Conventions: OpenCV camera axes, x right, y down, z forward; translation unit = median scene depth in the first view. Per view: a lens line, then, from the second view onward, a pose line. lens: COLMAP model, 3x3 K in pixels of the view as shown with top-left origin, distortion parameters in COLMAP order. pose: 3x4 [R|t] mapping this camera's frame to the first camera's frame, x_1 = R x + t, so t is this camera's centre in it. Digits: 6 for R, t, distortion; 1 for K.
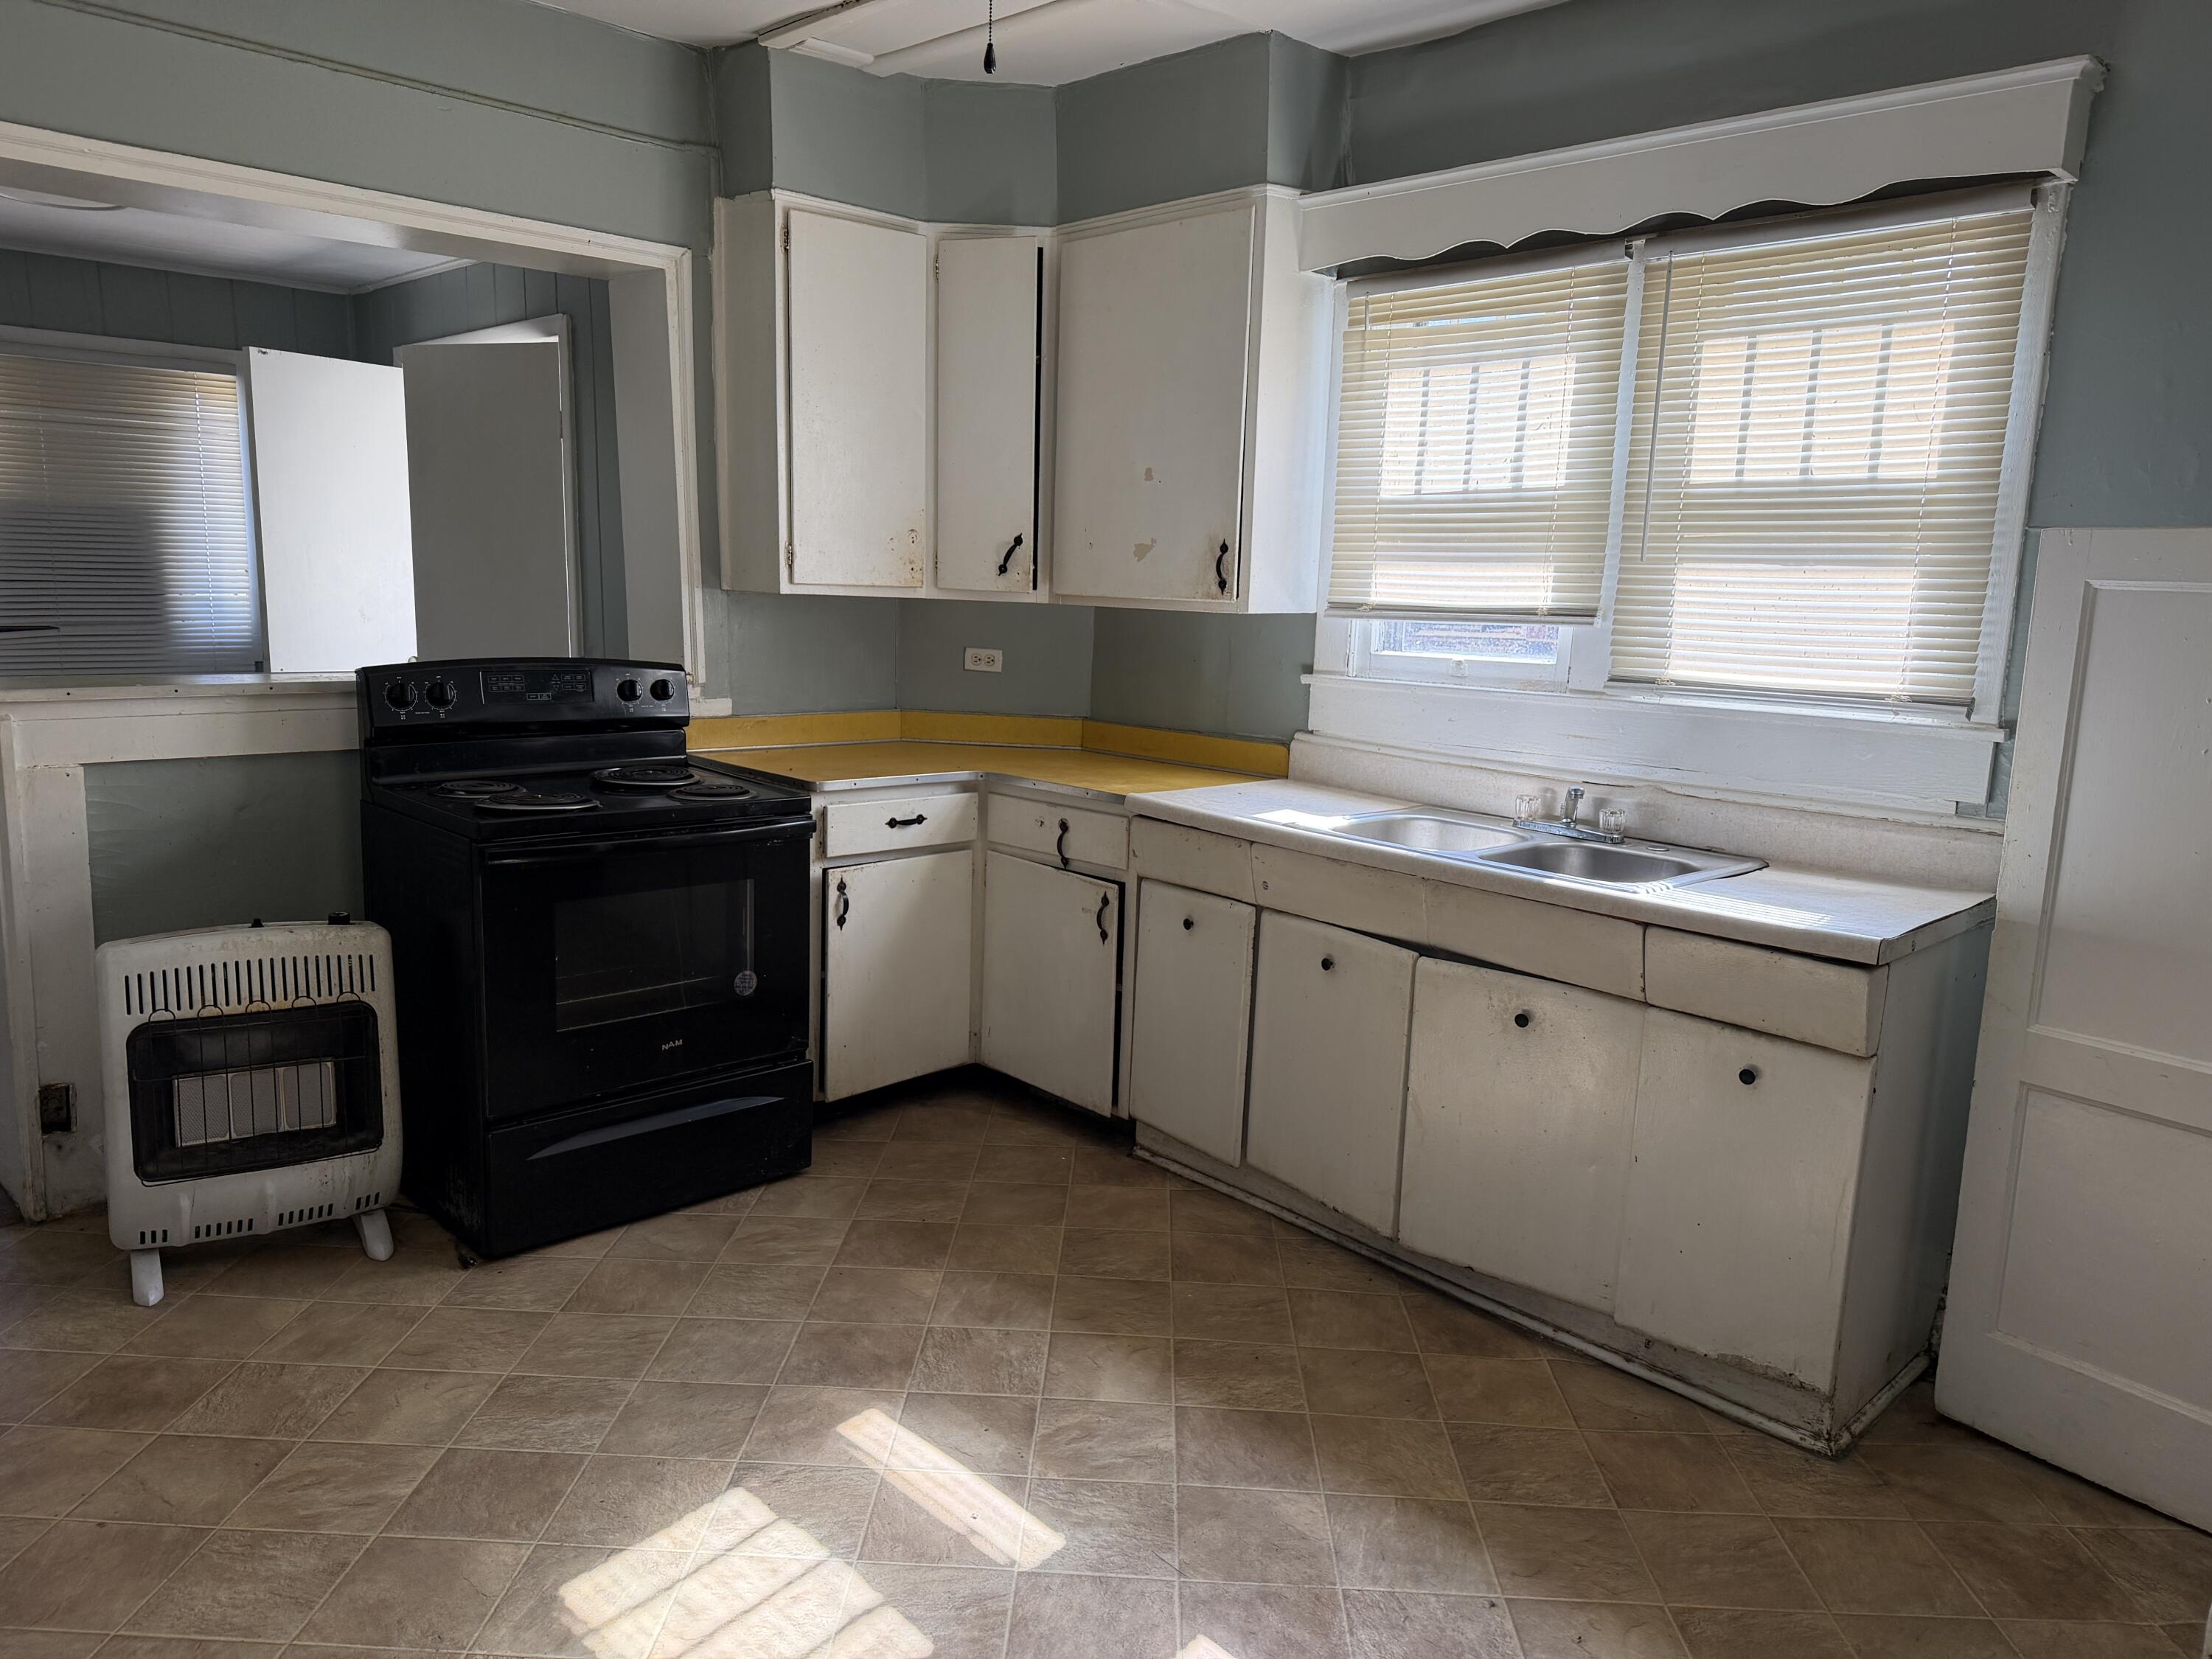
lens RADIAL K [[1580.2, 0, 1098.4], [0, 1580.2, 834.8], [0, 0, 1]] dist [0.076268, -0.065221]
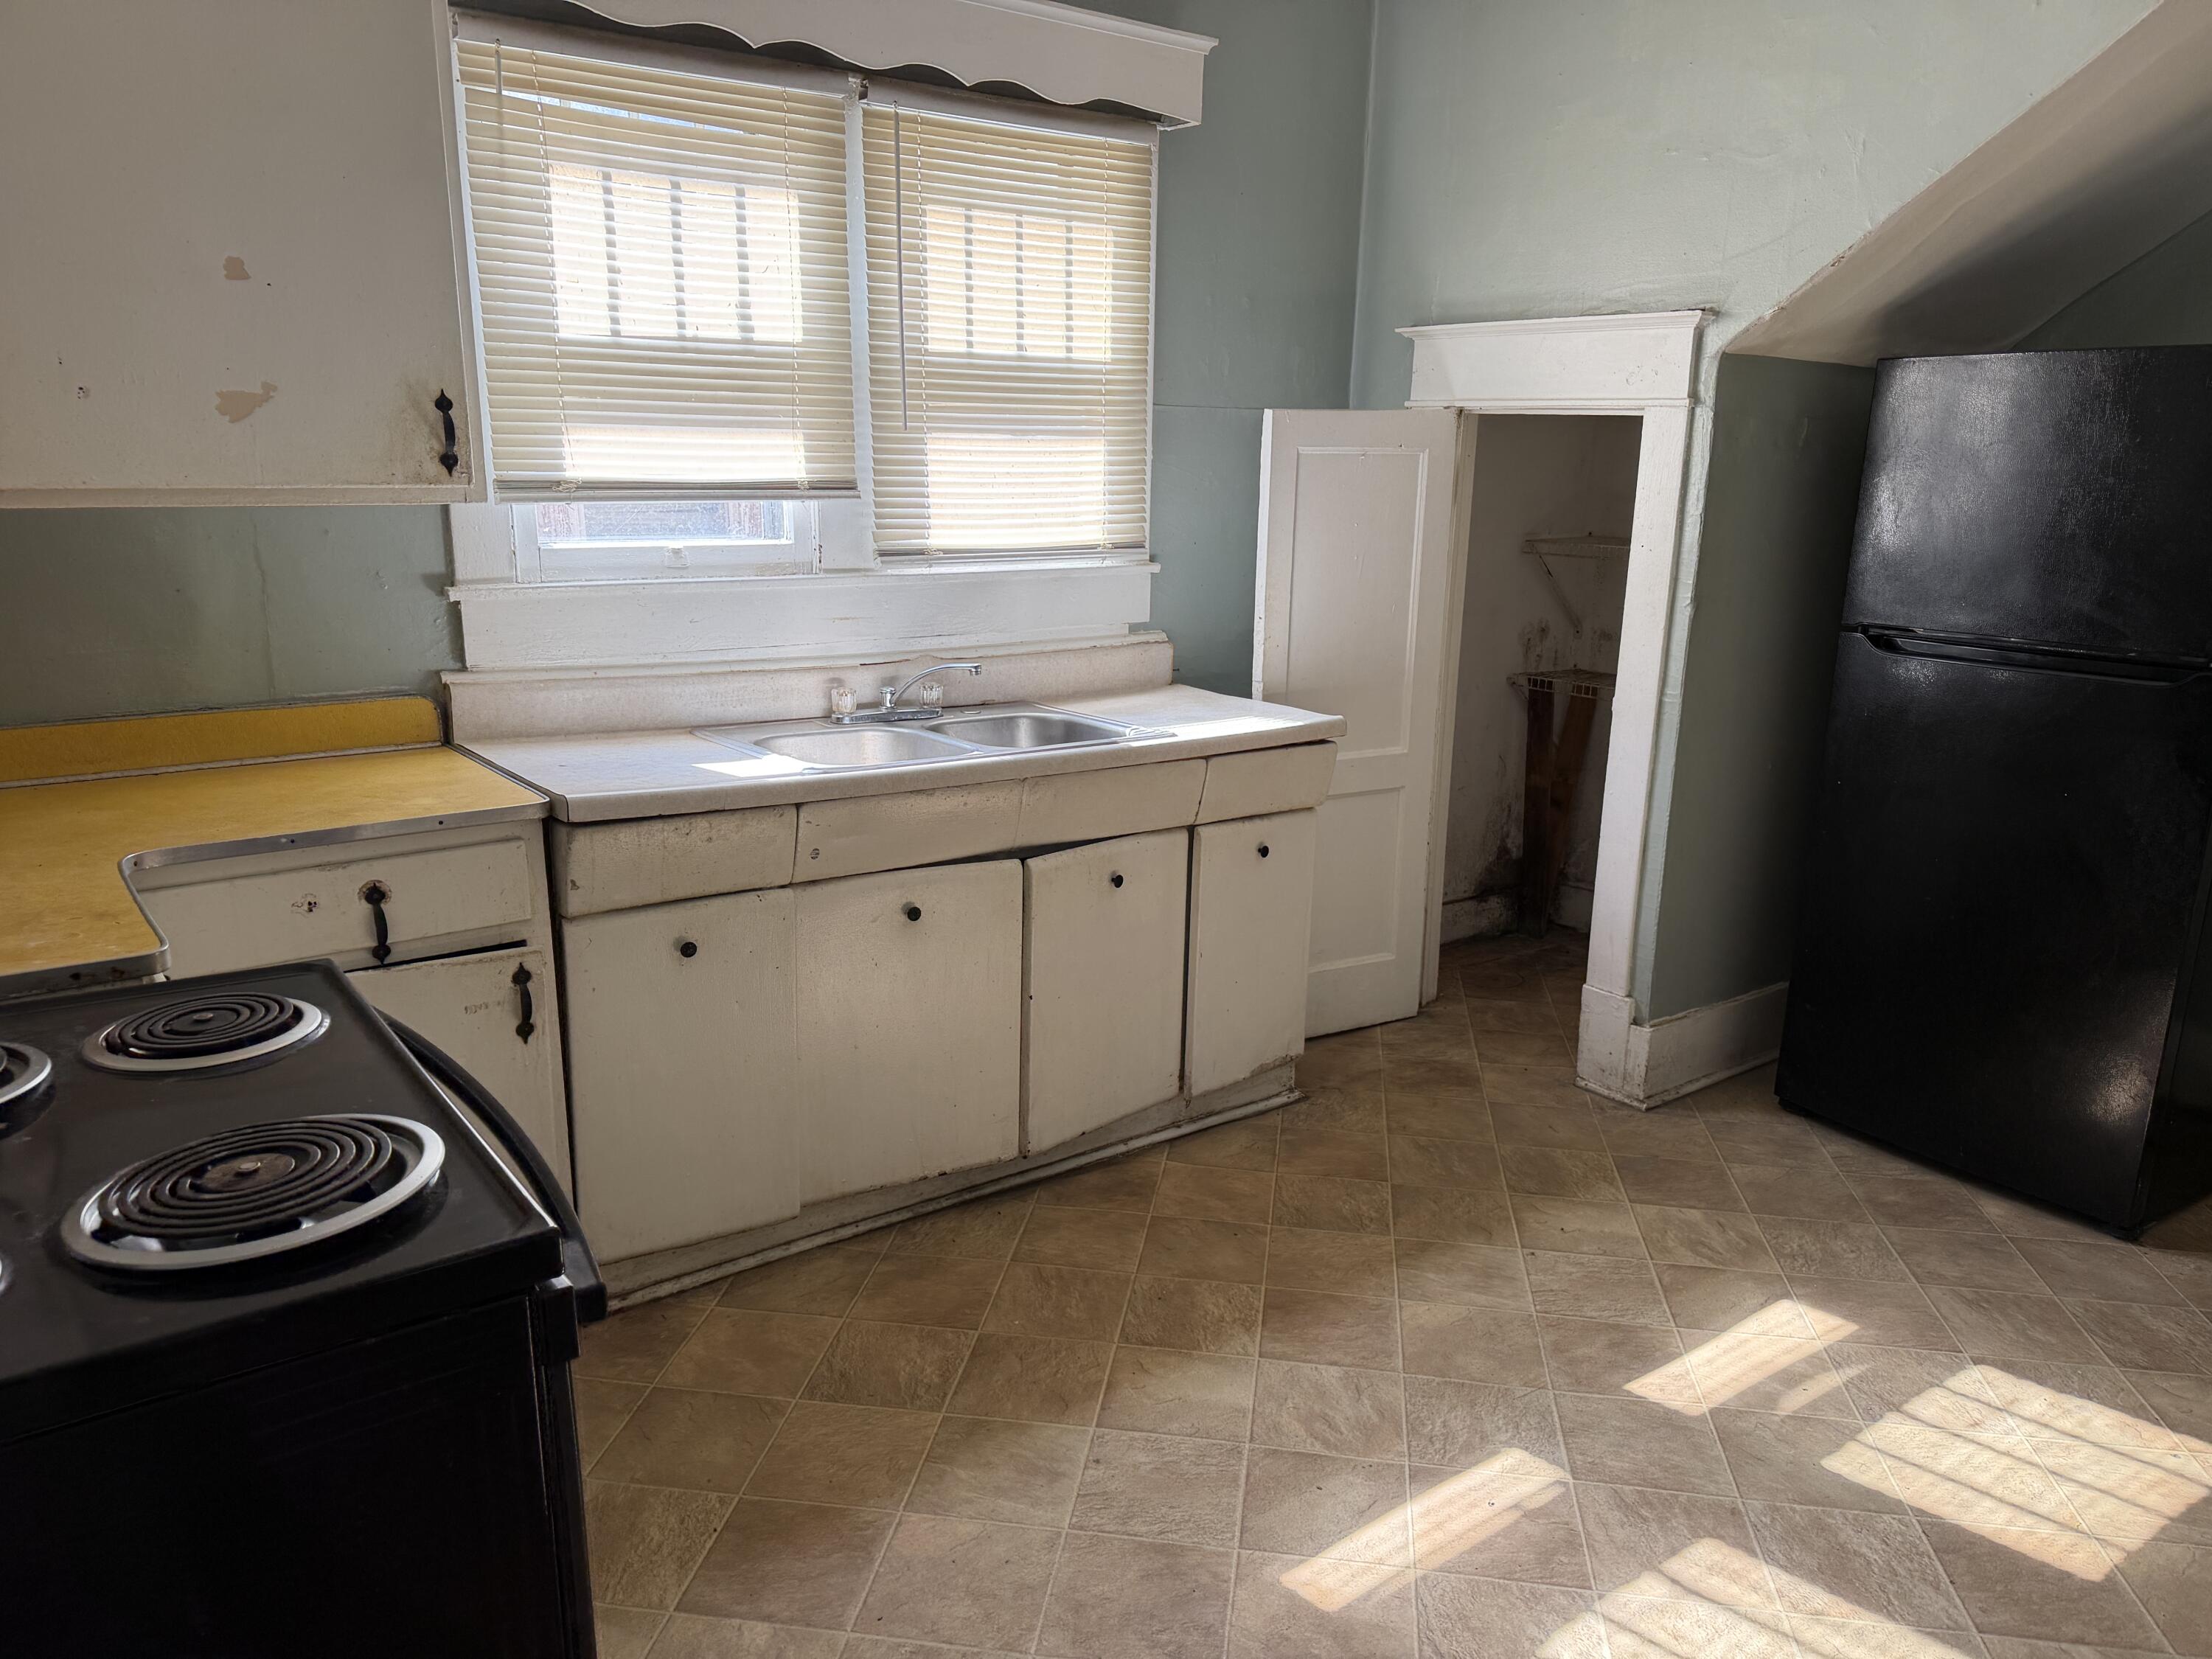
lens RADIAL K [[1580.2, 0, 1110.3], [0, 1580.2, 845.6], [0, 0, 1]] dist [0.076268, -0.065221]
pose [[0.089716, -0.264952, 0.960079, -0.656099], [0.153554, 0.956120, 0.249511, -0.150417], [-0.984059, 0.125038, 0.126464, 0.778013]]
